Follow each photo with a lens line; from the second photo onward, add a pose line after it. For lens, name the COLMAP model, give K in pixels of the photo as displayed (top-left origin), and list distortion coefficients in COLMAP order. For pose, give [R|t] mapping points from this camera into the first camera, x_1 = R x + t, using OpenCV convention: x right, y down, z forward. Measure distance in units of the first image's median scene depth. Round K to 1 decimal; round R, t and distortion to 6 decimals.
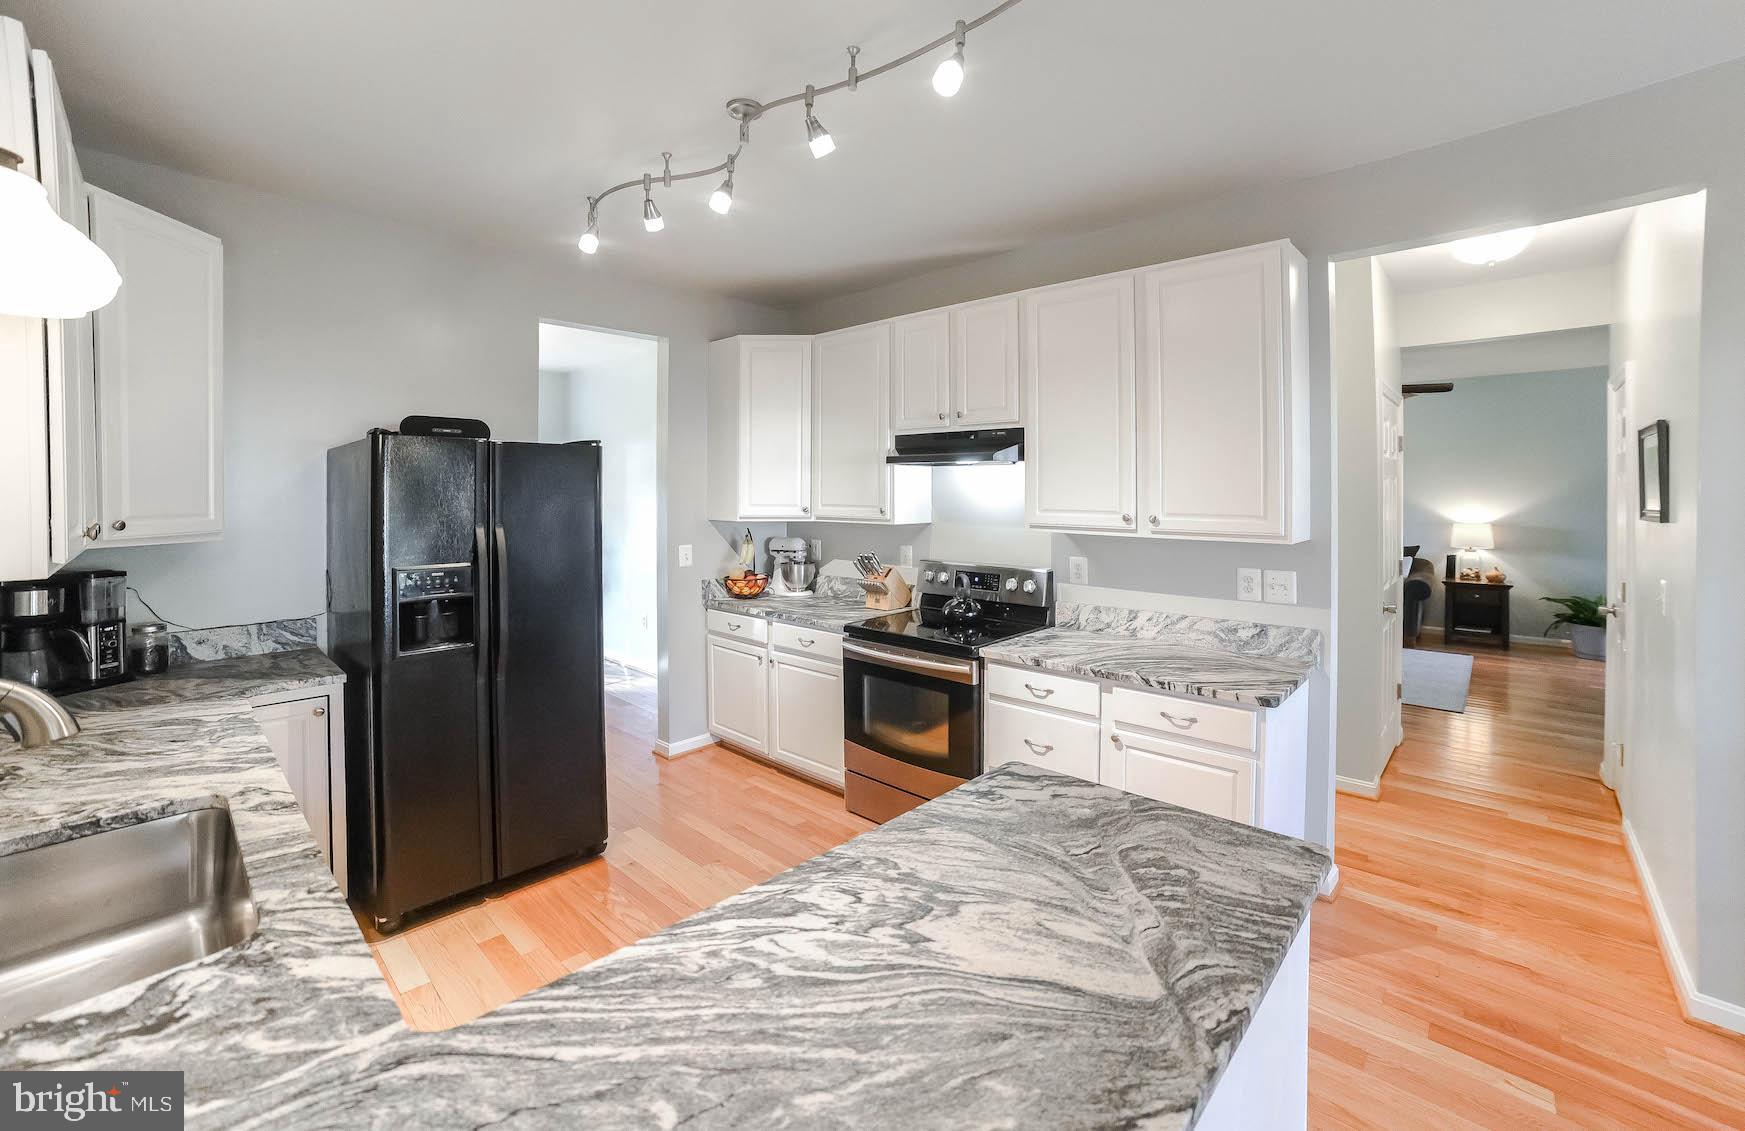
lens RADIAL K [[708.5, 0, 874.5], [0, 708.5, 507.8], [0, 0, 1]] dist [-0.057956, 0.016927]
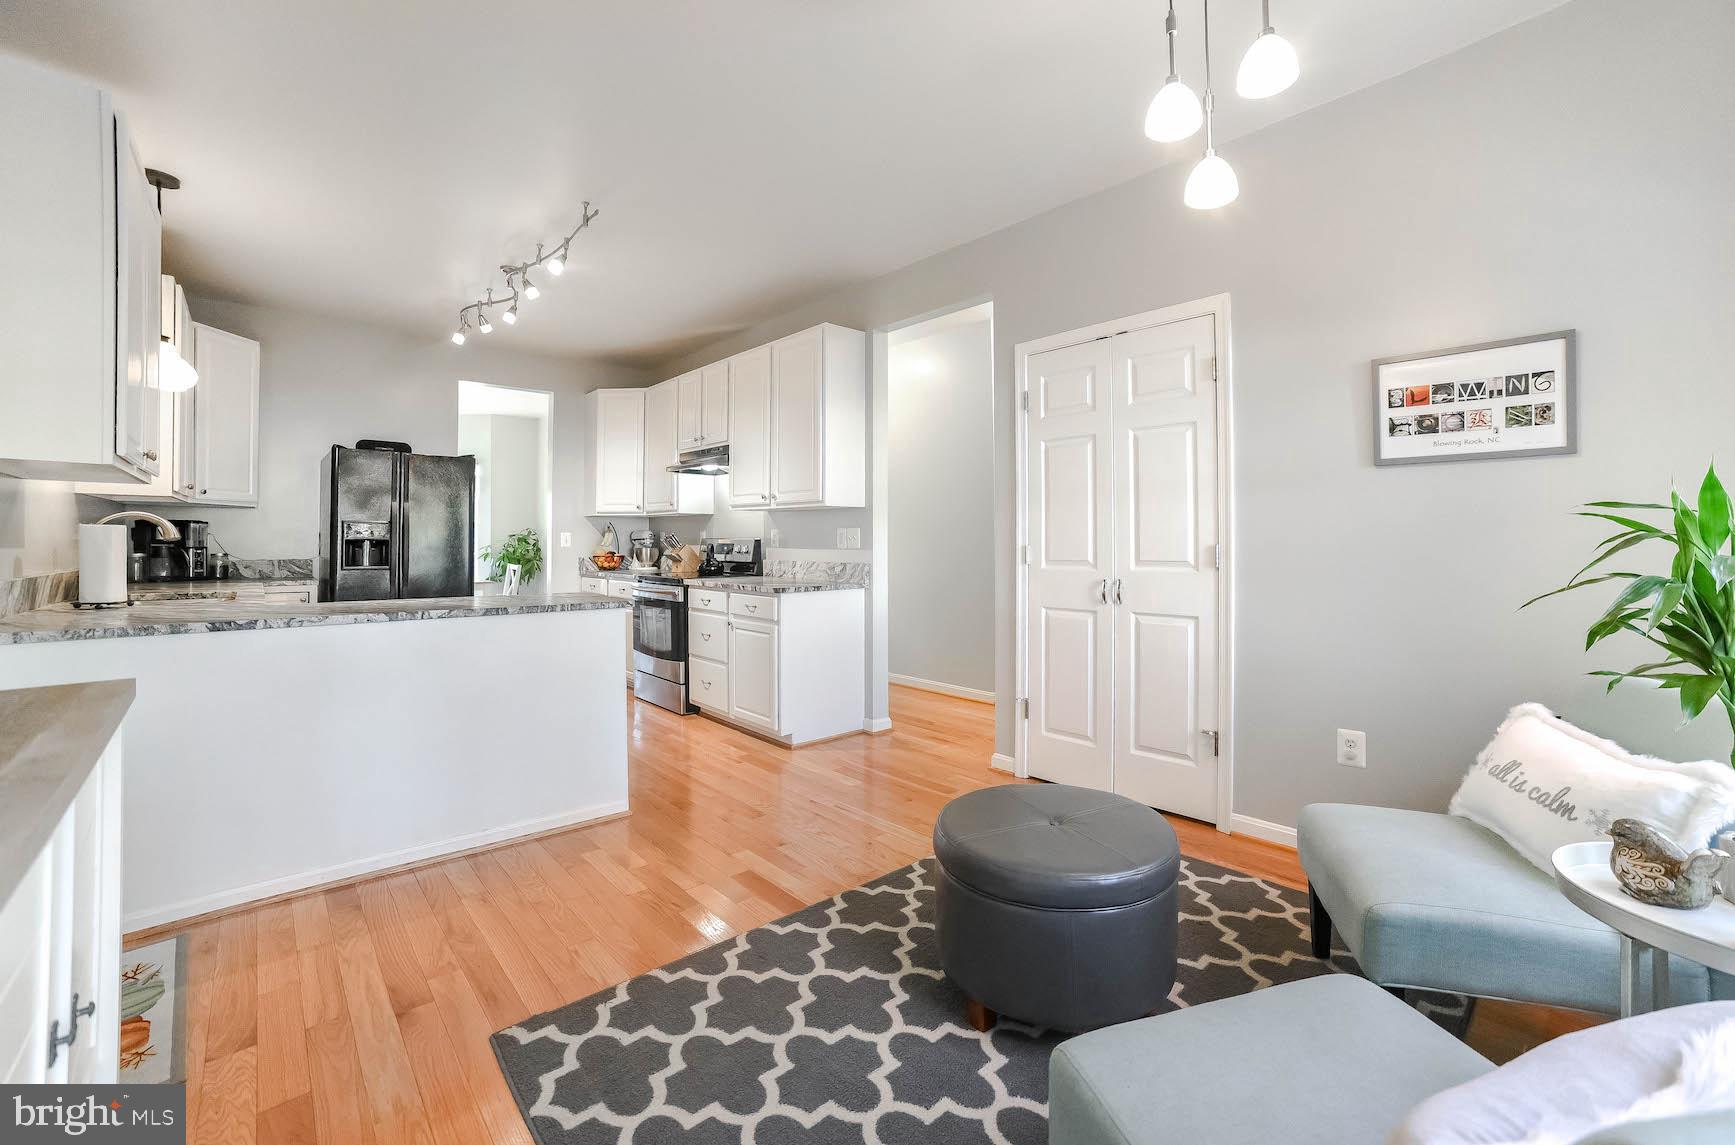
lens RADIAL K [[713.5, 0, 864.2], [0, 713.5, 541.8], [0, 0, 1]] dist [-0.040753, 0.006184]
pose [[0.995082, 0.005022, -0.098928, 0.713599], [-0.007169, 0.999746, -0.021360, 0.144211], [0.098795, 0.021965, 0.994865, -0.579260]]
